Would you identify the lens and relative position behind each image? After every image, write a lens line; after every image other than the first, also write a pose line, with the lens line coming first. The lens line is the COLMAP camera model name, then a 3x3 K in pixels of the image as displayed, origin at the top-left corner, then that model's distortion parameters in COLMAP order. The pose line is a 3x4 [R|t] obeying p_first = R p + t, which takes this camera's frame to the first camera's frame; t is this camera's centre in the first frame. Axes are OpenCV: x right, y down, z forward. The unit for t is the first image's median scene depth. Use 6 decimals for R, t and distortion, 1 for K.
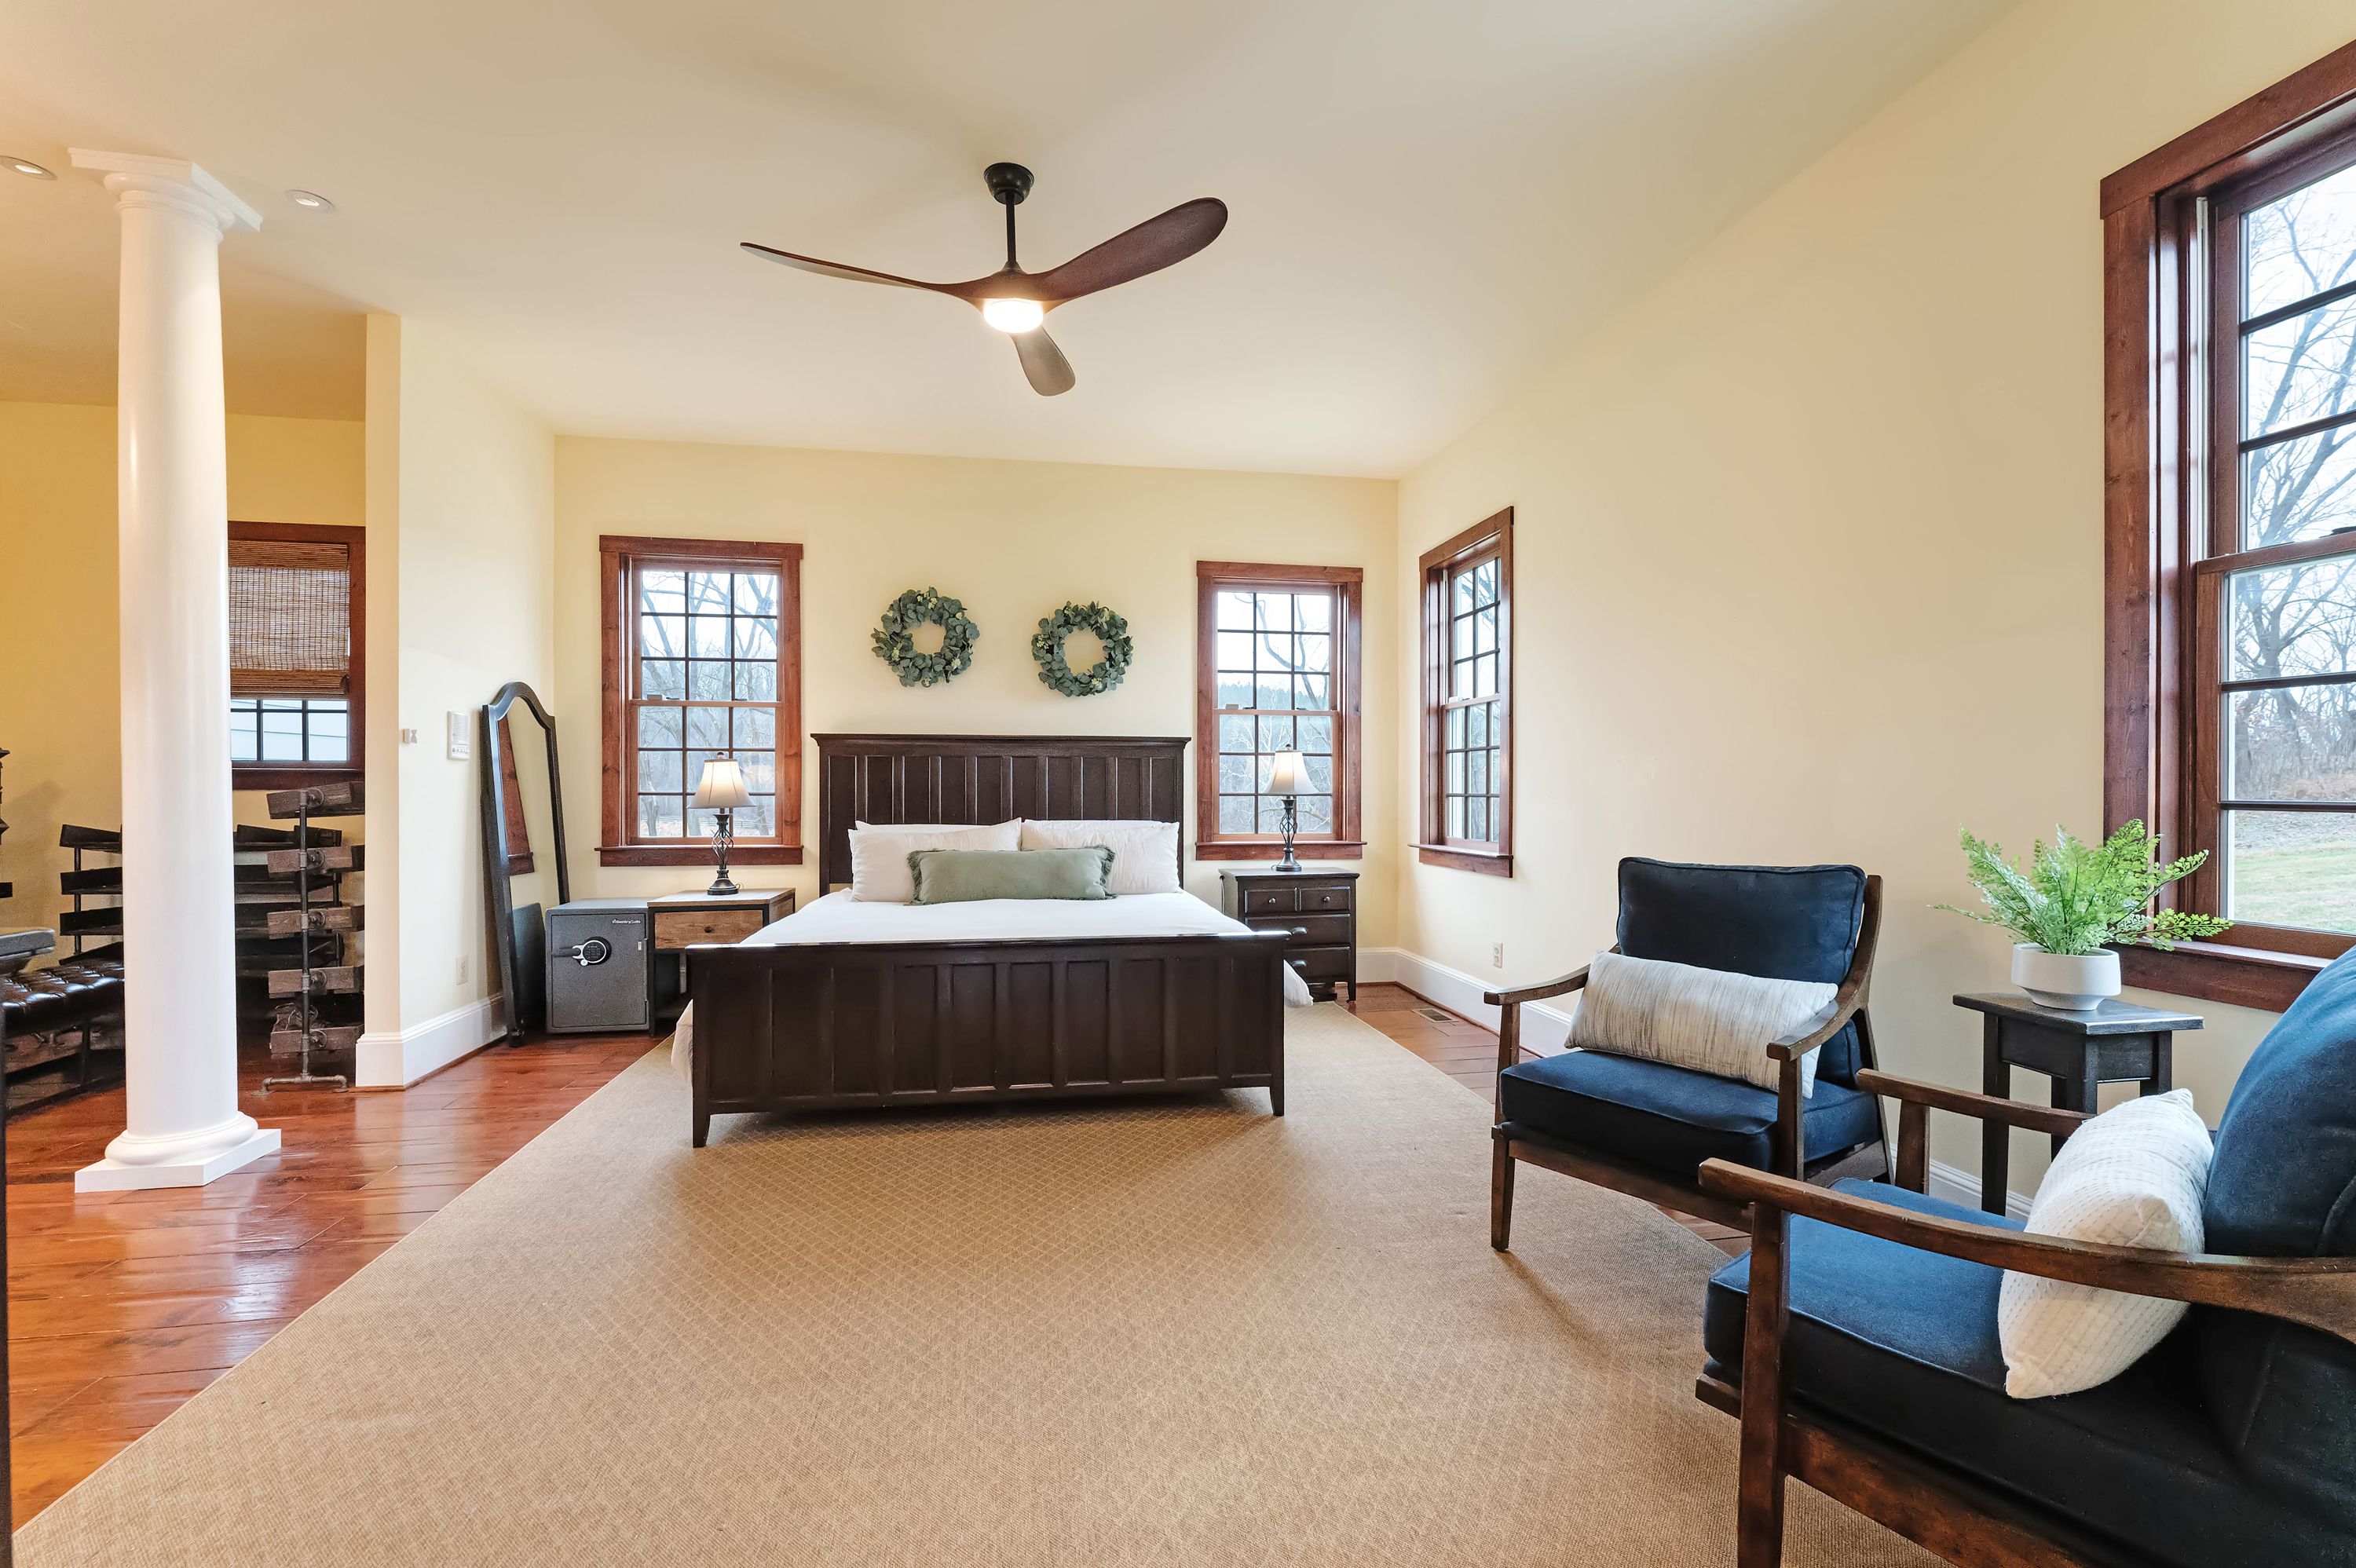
lens RADIAL K [[986.3, 0, 1172.3], [0, 986.3, 787.3], [0, 0, 1]] dist [-0.000601, -0.000102]
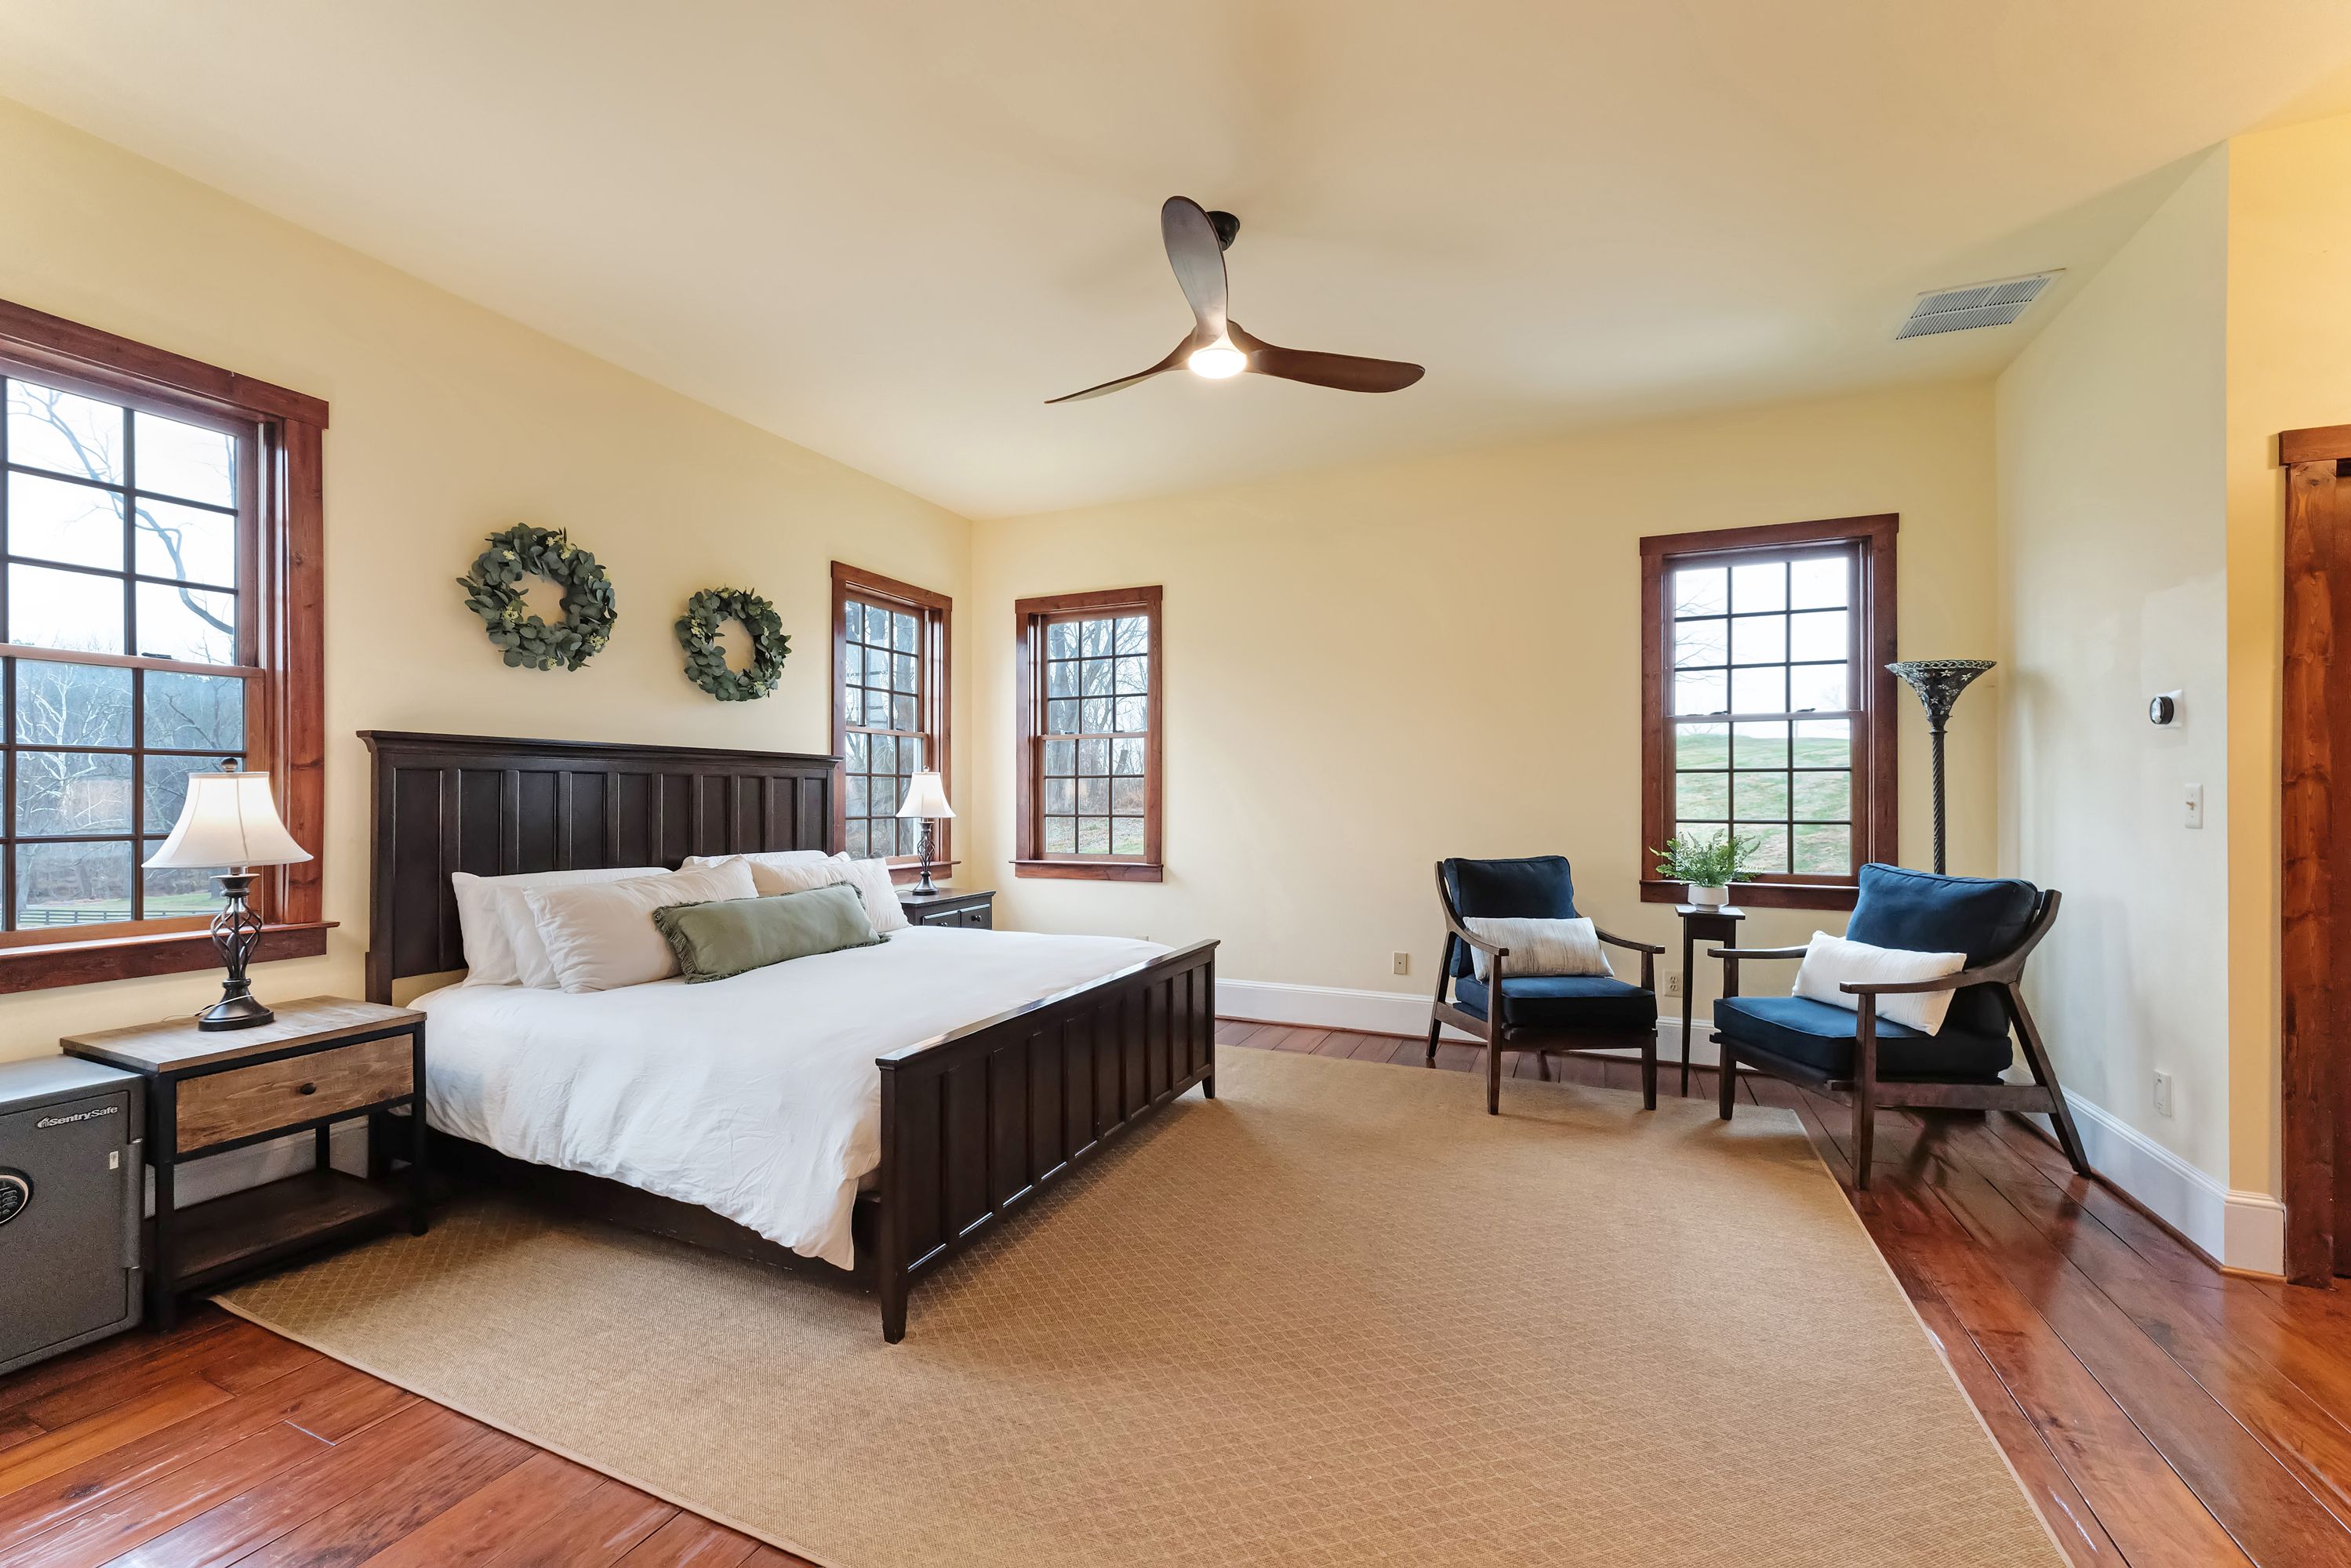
lens RADIAL K [[959.4, 0, 1153.8], [0, 959.4, 792.5], [0, 0, 1]] dist [-0.000269, -0.000313]
pose [[0.549221, 0.001719, 0.835675, -0.573437], [0.002775, 0.999989, -0.003881, -0.013110], [-0.835672, 0.004450, 0.549210, 0.282690]]
